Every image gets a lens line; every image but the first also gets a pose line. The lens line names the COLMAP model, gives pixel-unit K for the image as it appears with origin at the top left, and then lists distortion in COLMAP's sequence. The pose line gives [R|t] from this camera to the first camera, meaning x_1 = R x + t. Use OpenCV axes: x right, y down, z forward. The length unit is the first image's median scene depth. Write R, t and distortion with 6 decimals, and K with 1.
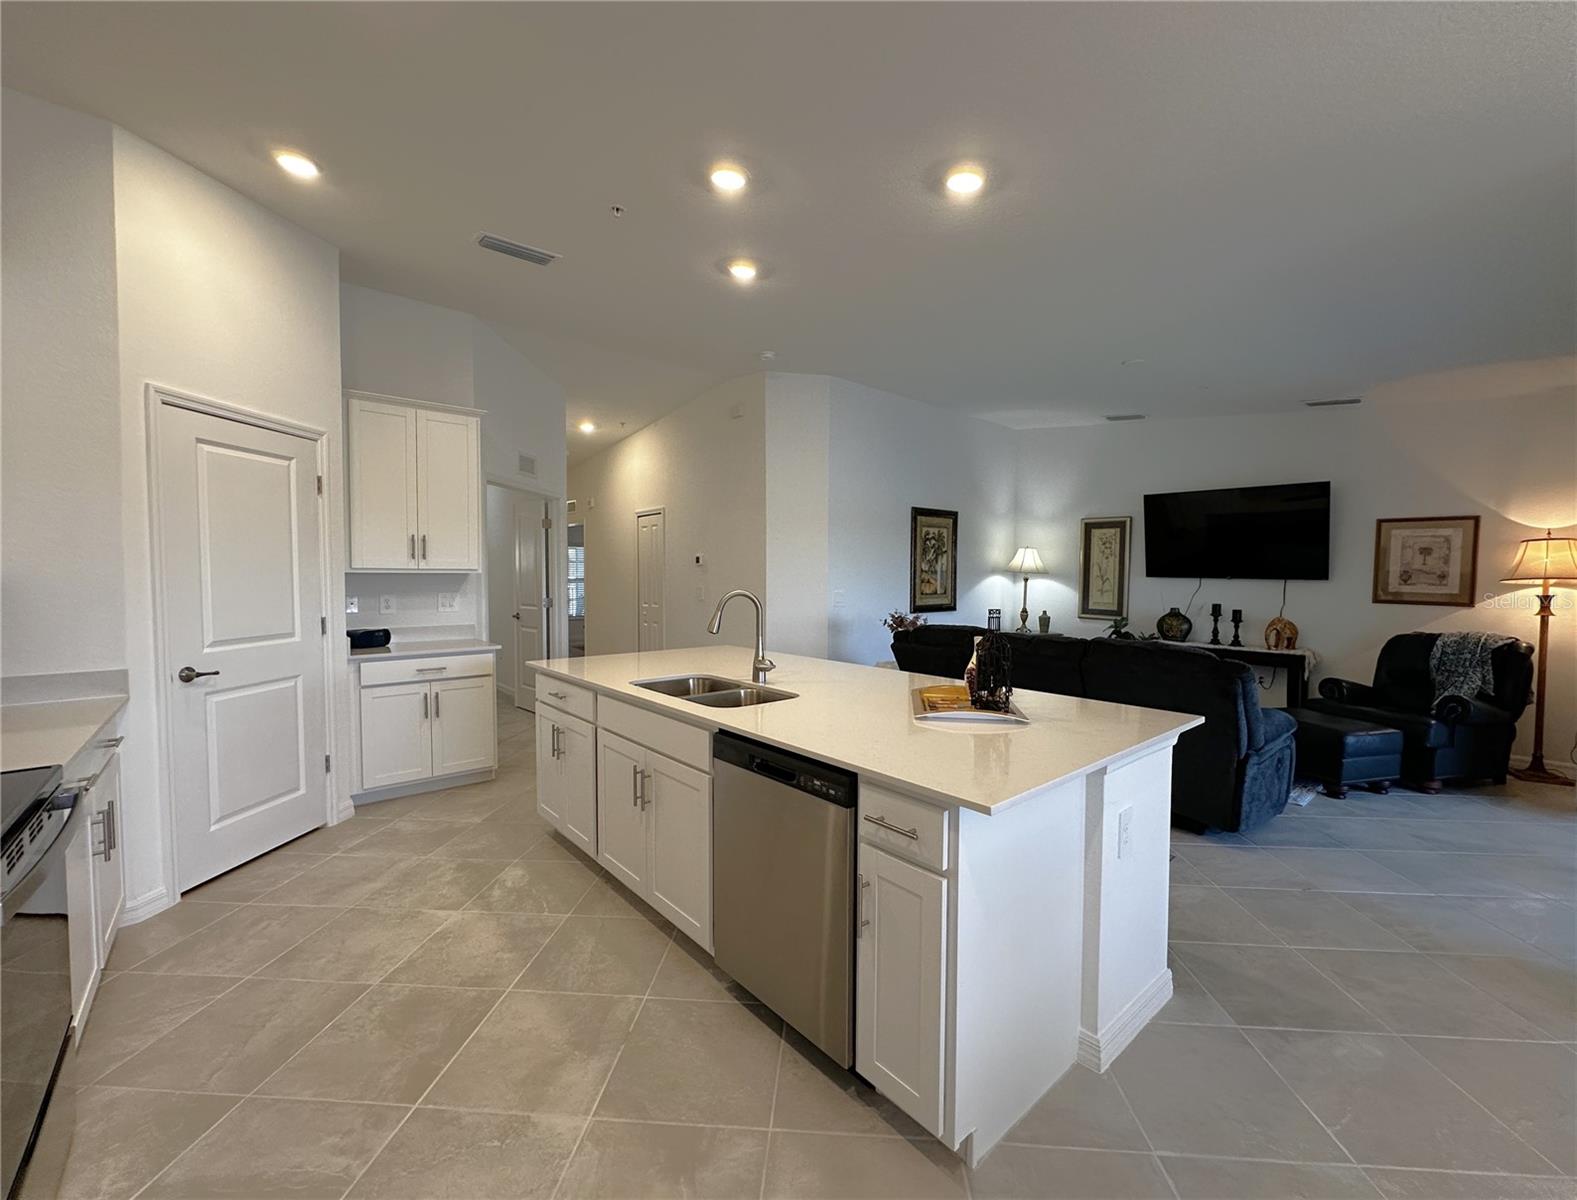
lens RADIAL K [[653.0, 0, 803.3], [0, 653.0, 599.5], [0, 0, 1]] dist [0.000466, 0.000251]
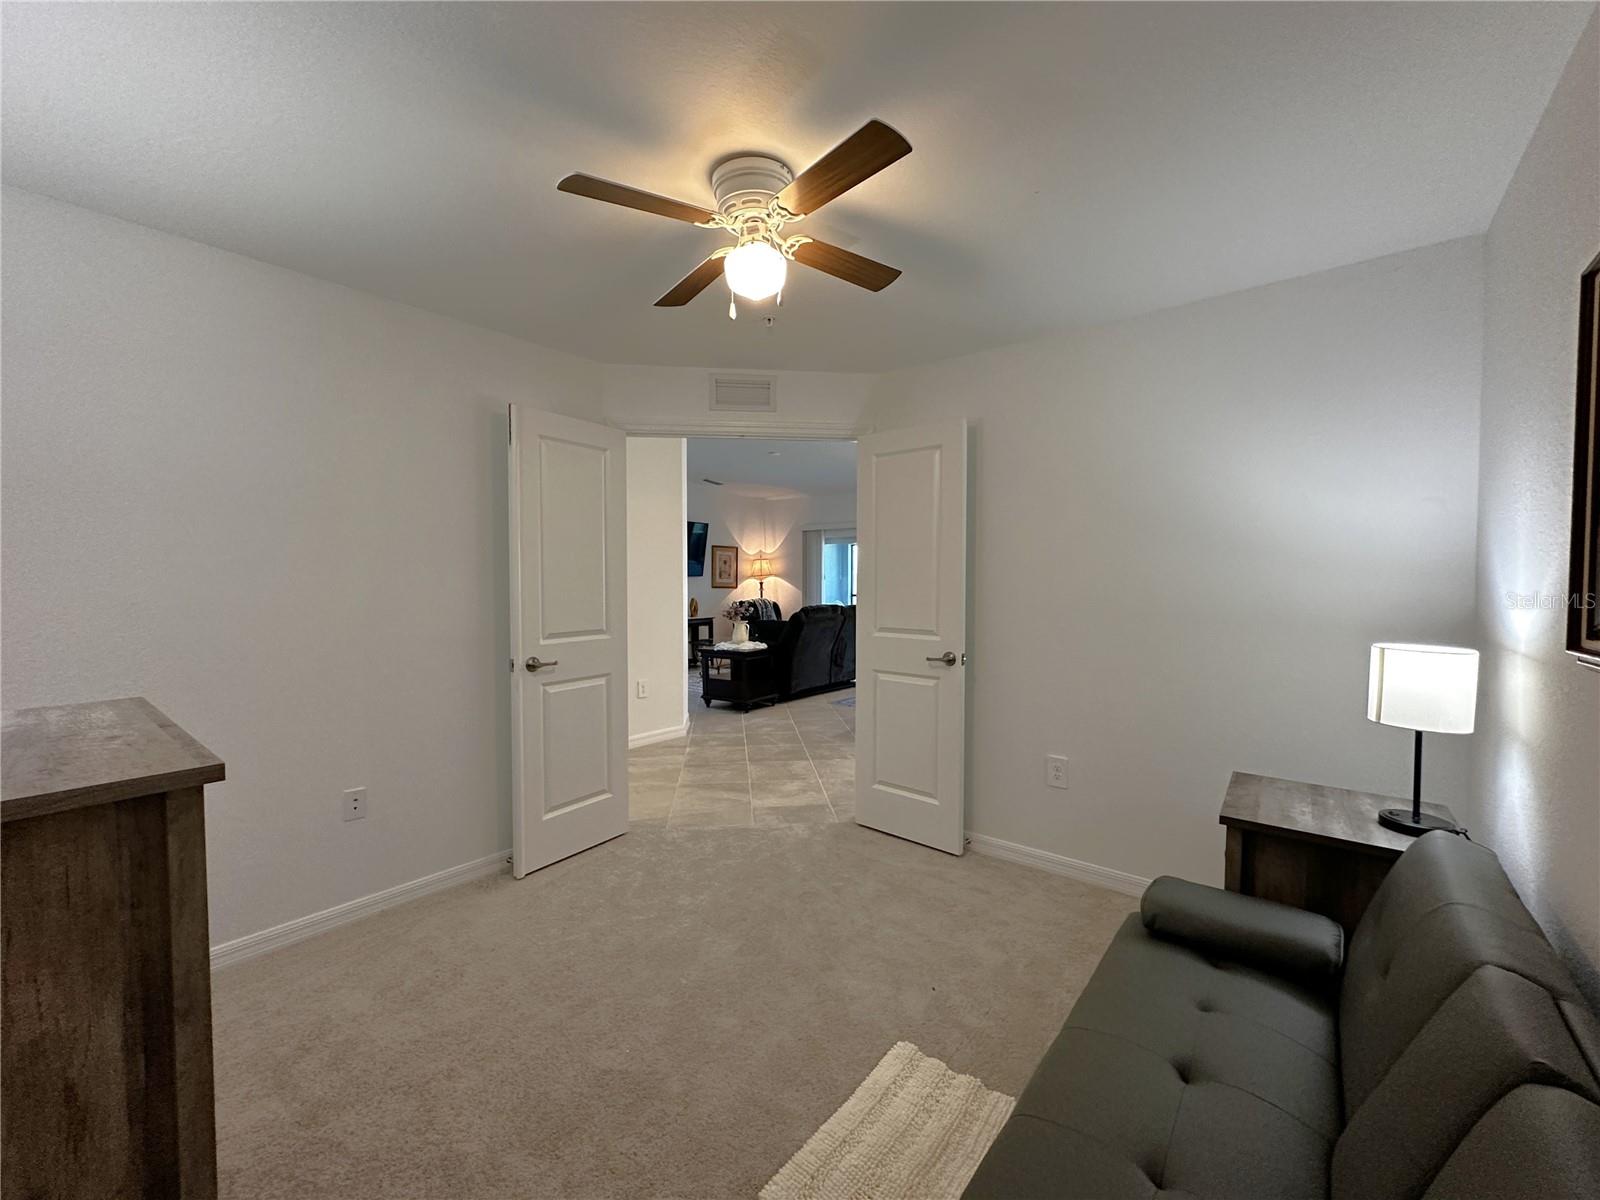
lens RADIAL K [[645.5, 0, 800.7], [0, 645.5, 600.5], [0, 0, 1]] dist [-0.003432, -0.001622]
pose [[-0.162372, -0.041554, 0.985854, -0.988838], [0.038990, 0.998062, 0.048491, -0.037892], [-0.985959, 0.046312, -0.160437, 0.974257]]
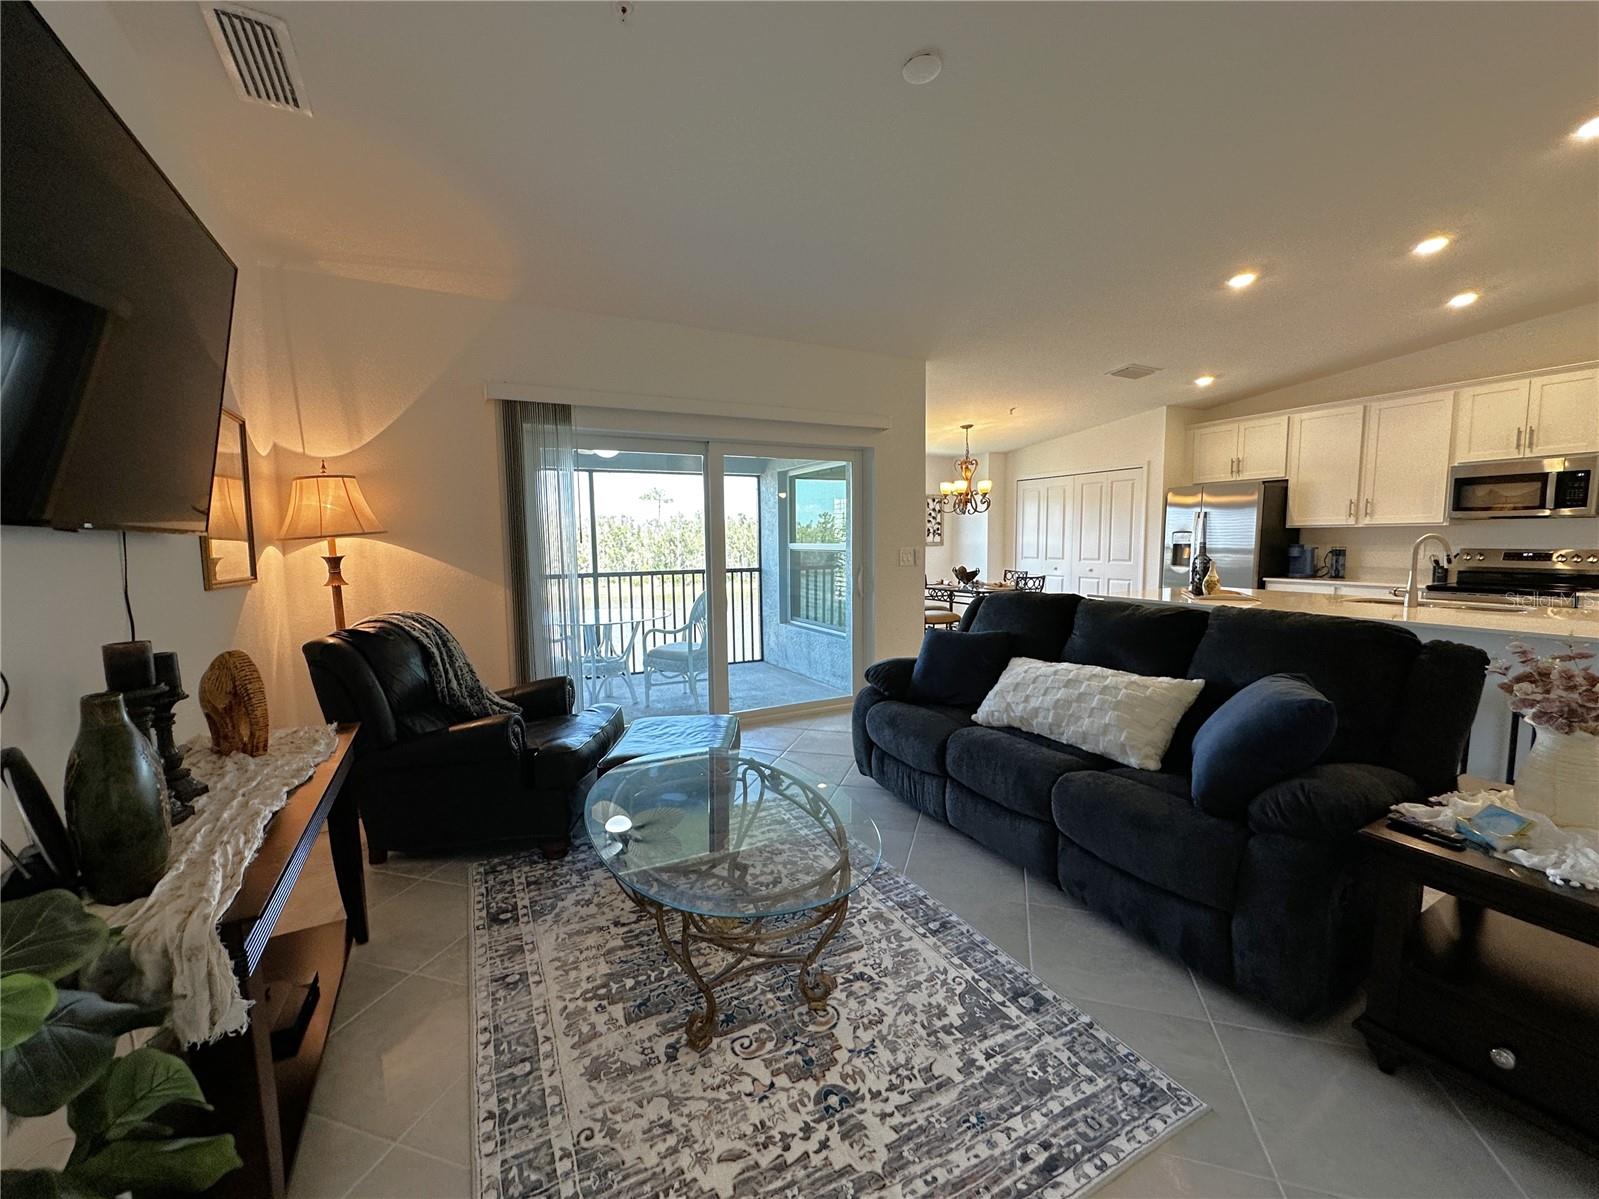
lens RADIAL K [[645.1, 0, 793.1], [0, 645.1, 591.3], [0, 0, 1]] dist [-0.003432, -0.001622]
pose [[-0.967981, -0.016980, 0.250449, 0.380051], [0.014403, 0.992309, 0.122948, -0.036468], [-0.250610, 0.122619, -0.960291, 1.207201]]
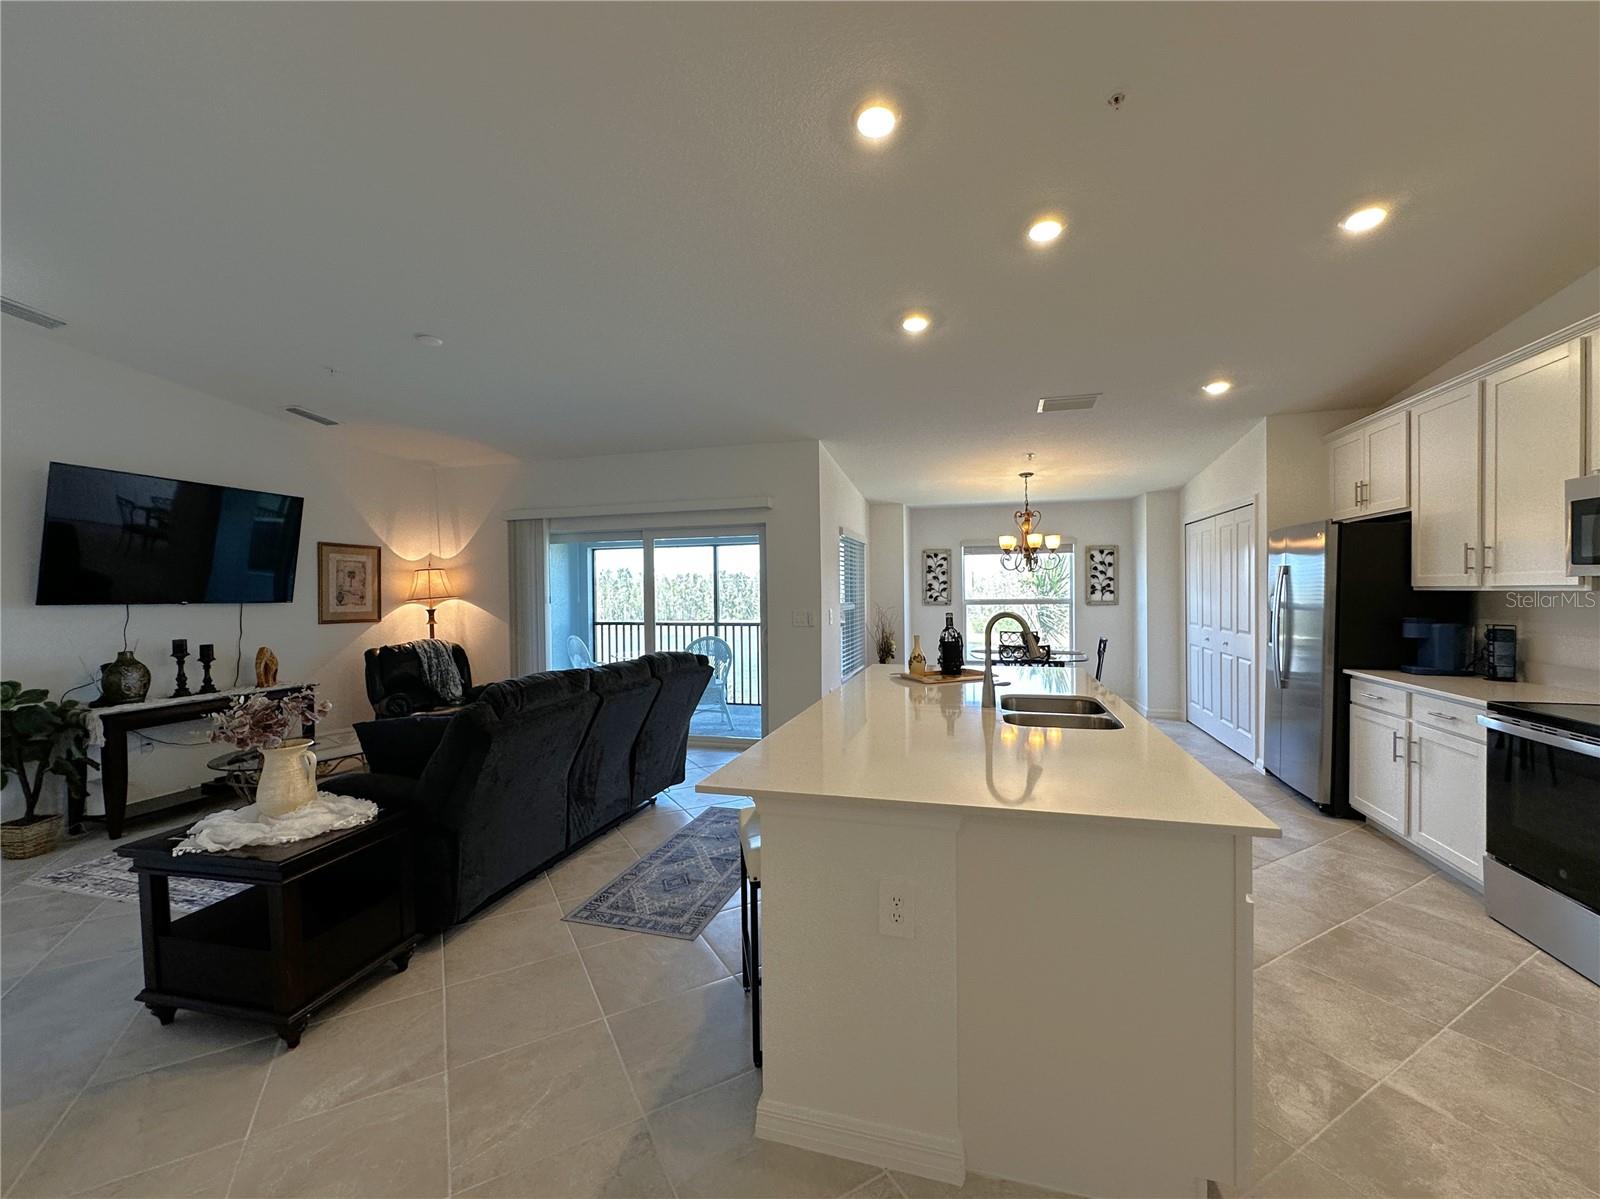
lens RADIAL K [[645.5, 0, 801.1], [0, 645.5, 602.9], [0, 0, 1]] dist [-0.003432, -0.001622]
pose [[-0.539816, -0.016824, 0.841615, -0.344392], [0.040797, 0.998102, 0.046120, -0.039858], [-0.840794, 0.059232, -0.538105, 0.842075]]
